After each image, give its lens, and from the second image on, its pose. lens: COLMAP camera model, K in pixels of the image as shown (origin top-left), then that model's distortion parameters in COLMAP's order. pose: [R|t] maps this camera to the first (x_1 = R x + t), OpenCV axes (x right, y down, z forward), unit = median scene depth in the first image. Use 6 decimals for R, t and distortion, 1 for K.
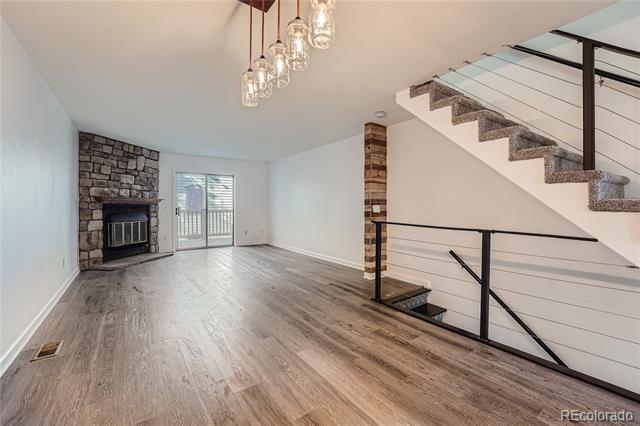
lens RADIAL K [[265.1, 0, 318.8], [0, 265.1, 209.3], [0, 0, 1]] dist [0.000069, 0.000045]
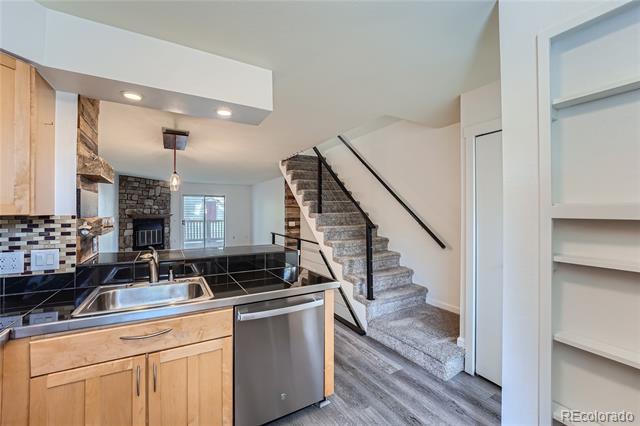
lens RADIAL K [[265.1, 0, 320.7], [0, 265.1, 213.8], [0, 0, 1]] dist [0.000069, 0.000045]
pose [[0.994304, 0.001777, -0.106571, 0.464819], [-0.001903, 0.999998, -0.001079, -0.050837], [0.106569, 0.001275, 0.994305, -0.452542]]
